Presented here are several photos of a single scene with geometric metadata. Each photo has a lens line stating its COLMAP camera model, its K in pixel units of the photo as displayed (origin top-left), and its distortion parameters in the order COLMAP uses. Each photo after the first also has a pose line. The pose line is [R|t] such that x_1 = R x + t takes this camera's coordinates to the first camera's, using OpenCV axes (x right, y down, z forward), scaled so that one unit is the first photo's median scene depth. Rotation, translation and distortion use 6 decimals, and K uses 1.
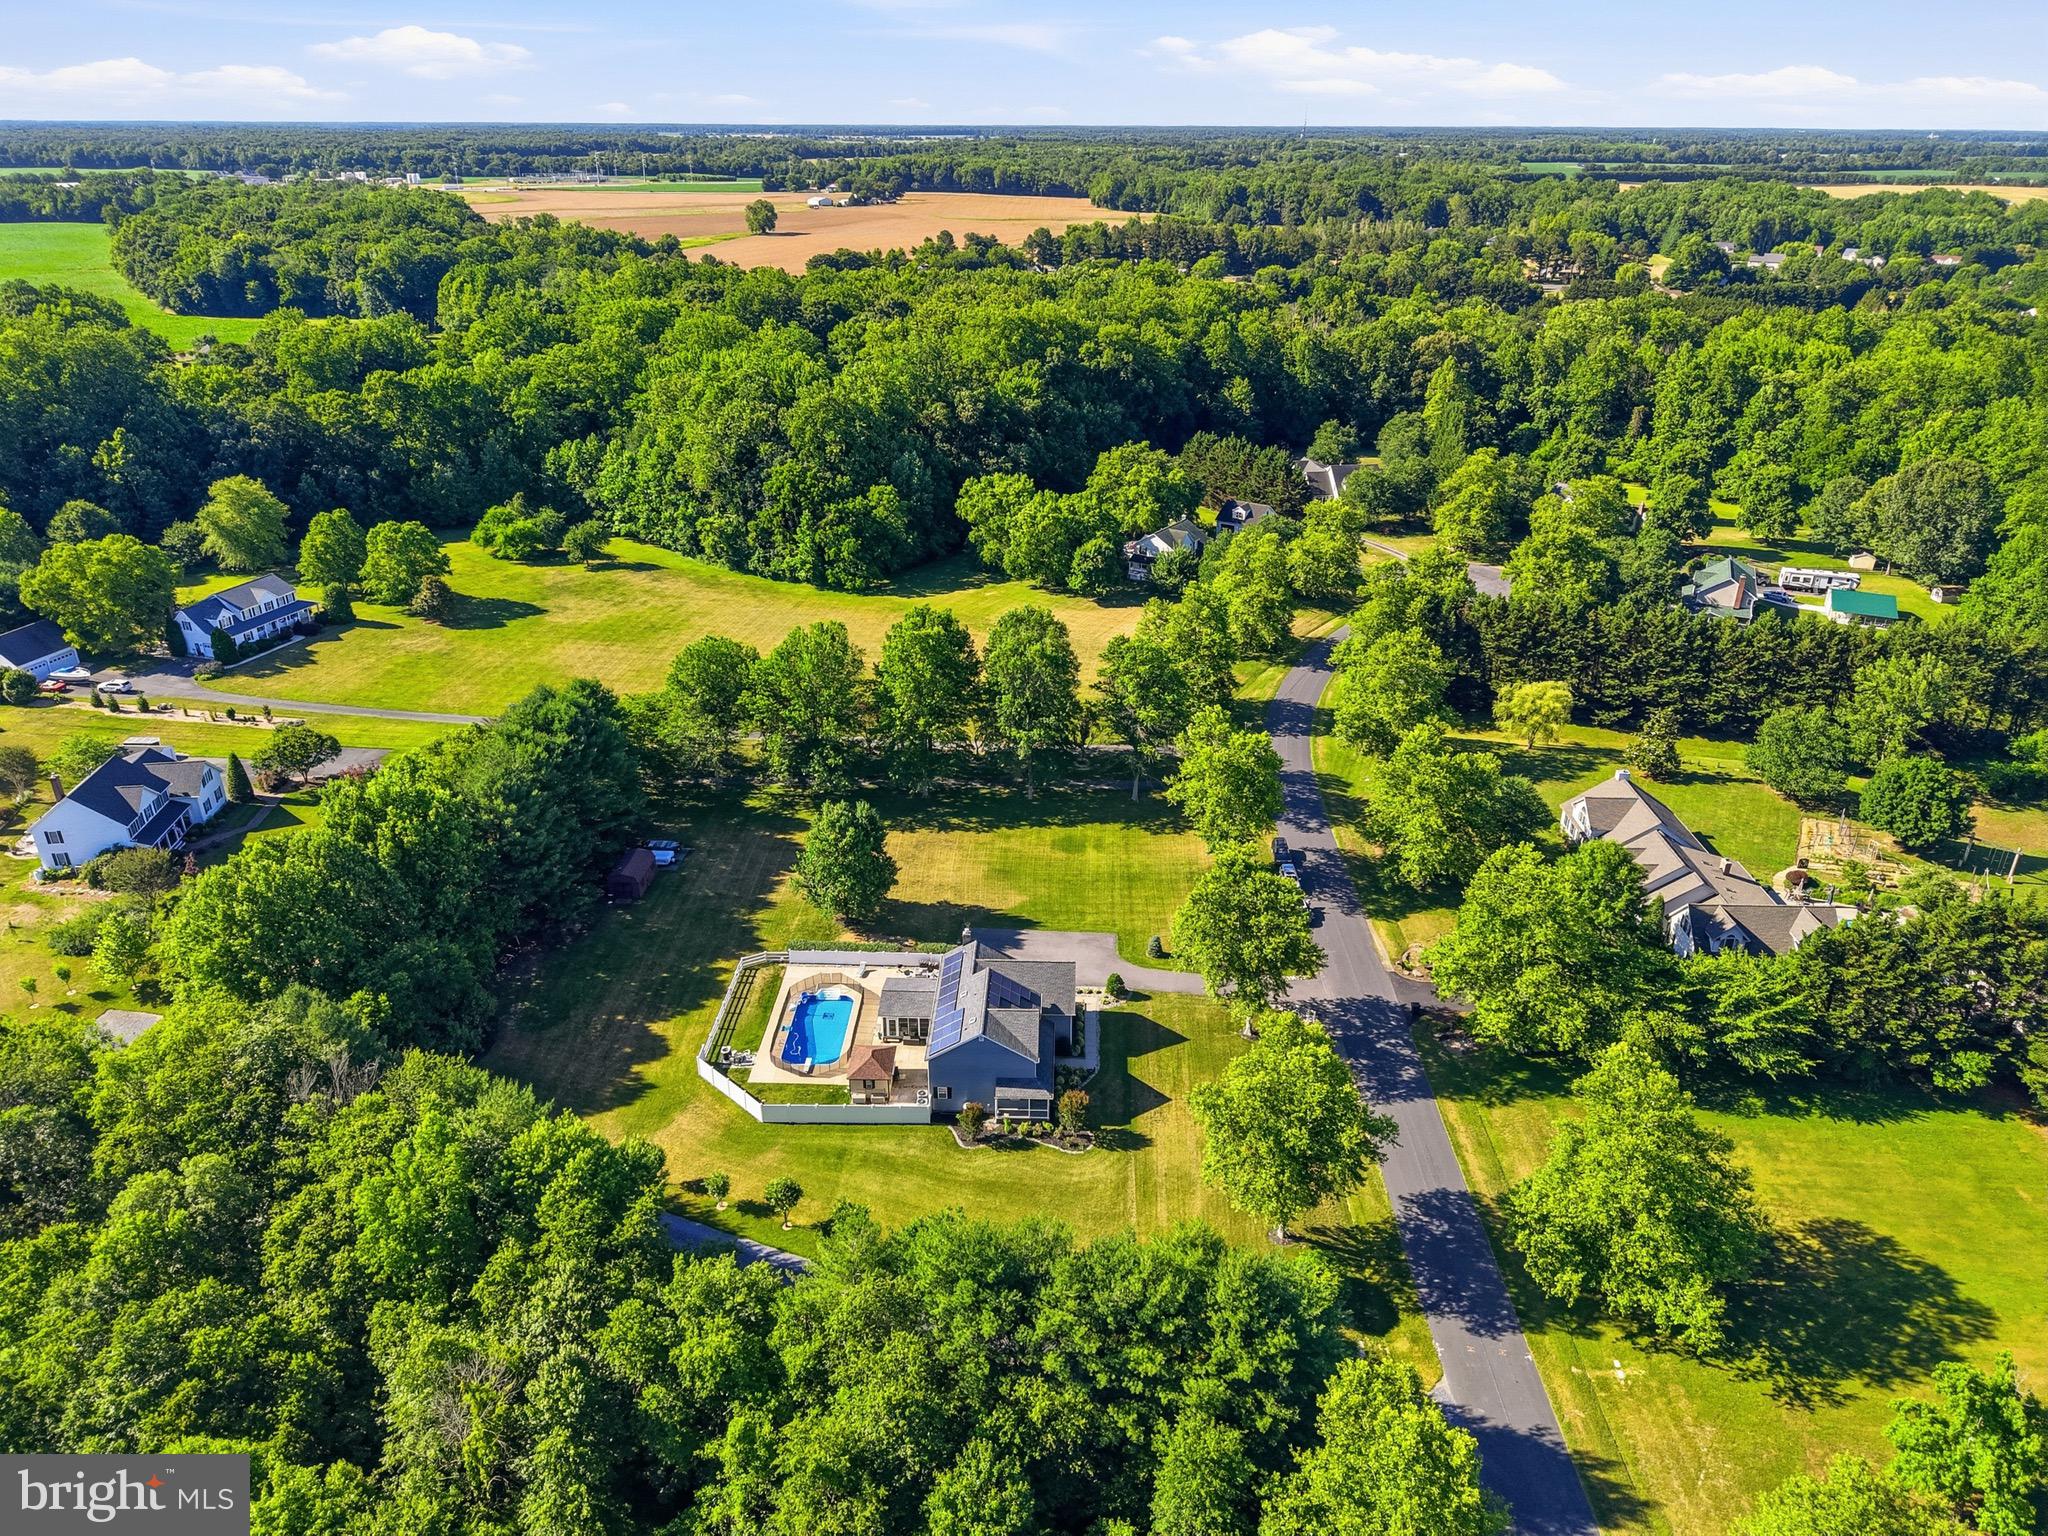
lens RADIAL K [[1356.7, 0, 1024.0], [0, 1356.7, 768.0], [0, 0, 1]] dist [0.043271, -0.034693]
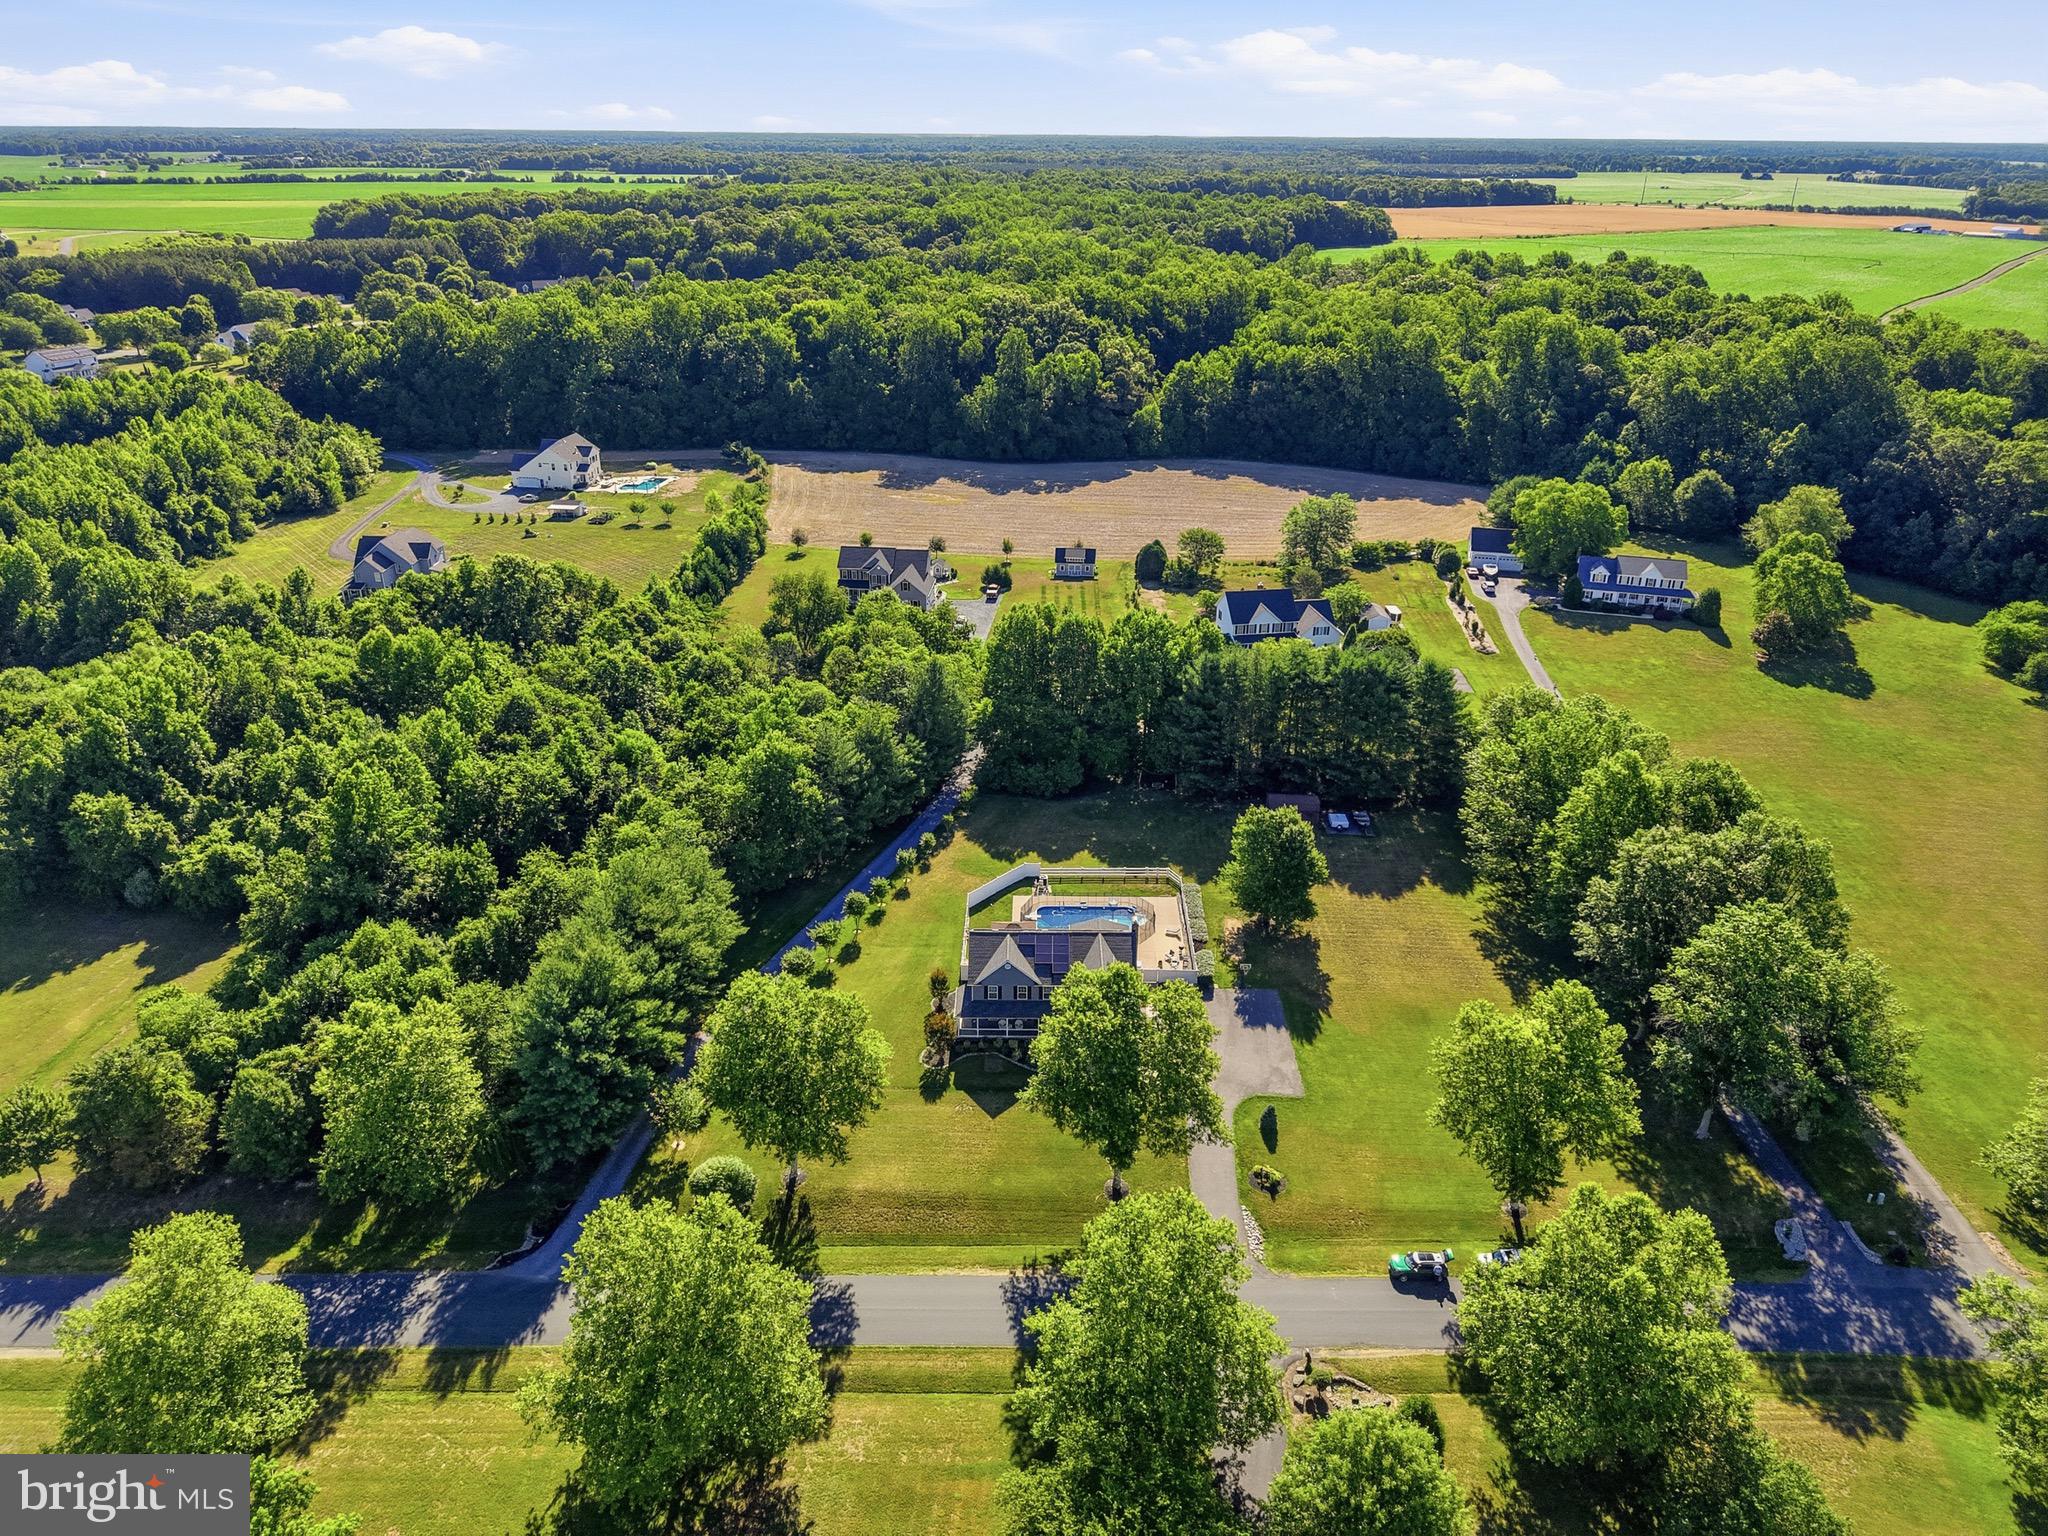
lens RADIAL K [[1368.0, 0, 1032.2], [0, 1368.0, 757.0], [0, 0, 1]] dist [0.055964, -0.067250]
pose [[0.031400, 0.410413, -0.911359, 0.797201], [-0.434129, 0.826910, 0.357425, -0.297084], [0.900303, 0.384424, 0.204137, 0.630427]]
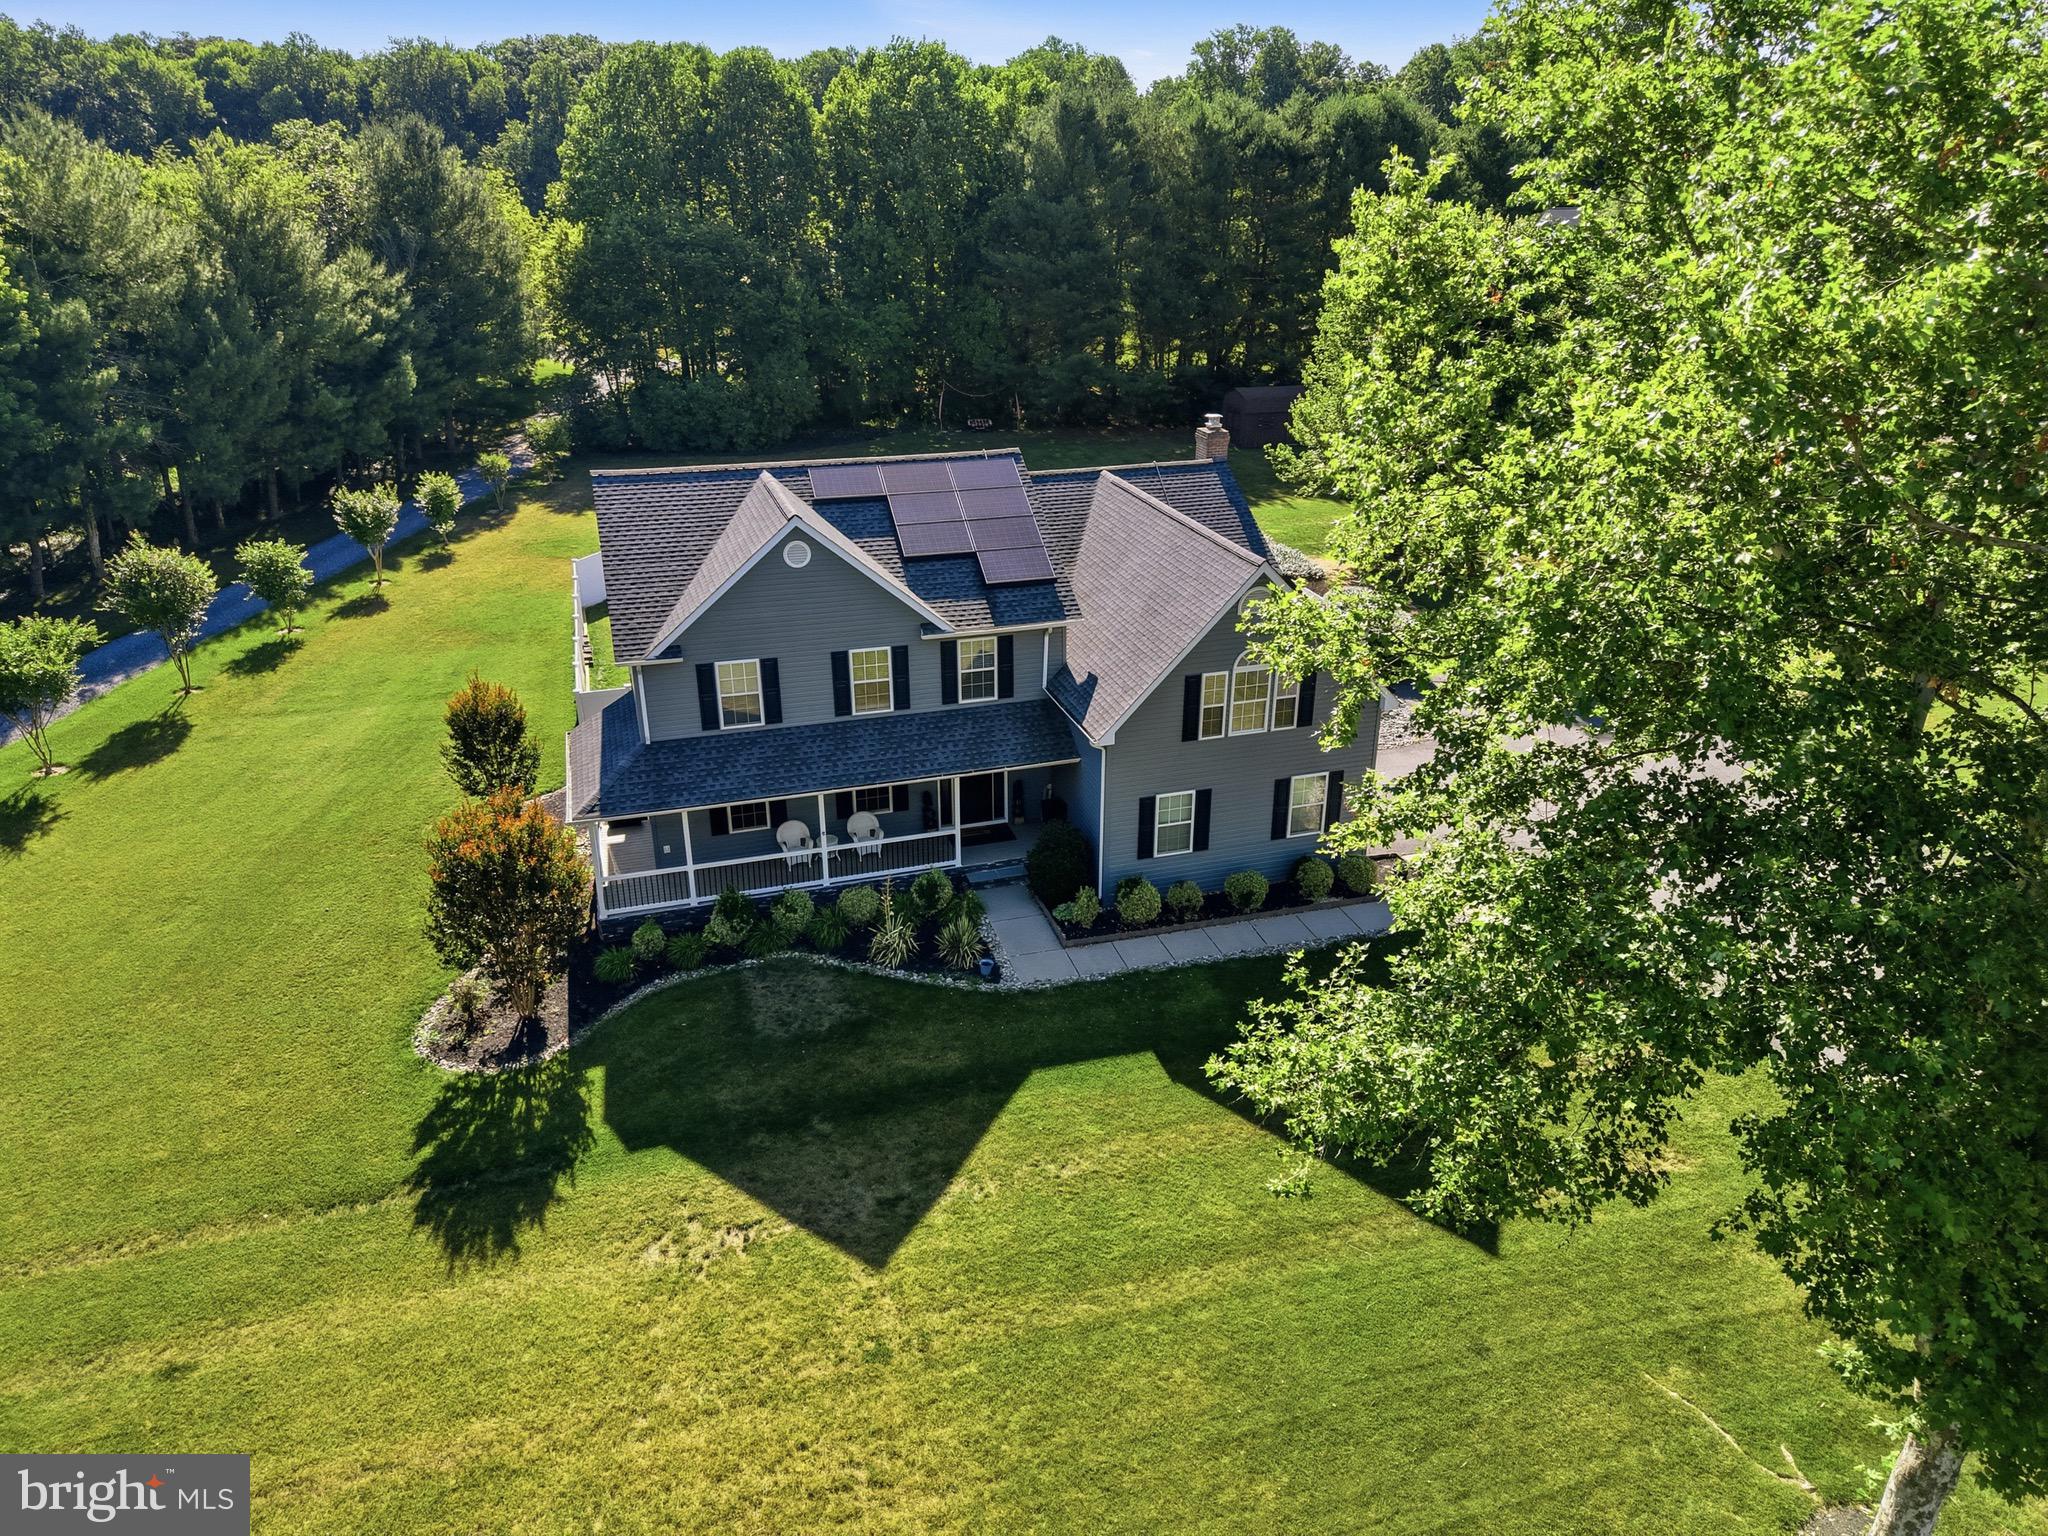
lens RADIAL K [[1356.7, 0, 1024.0], [0, 1356.7, 768.0], [0, 0, 1]] dist [0.043271, -0.034693]
pose [[0.324060, 0.381288, -0.865797, 0.209276], [-0.402327, 0.883844, 0.238648, 0.123667], [0.856223, 0.270997, 0.439821, 0.807688]]
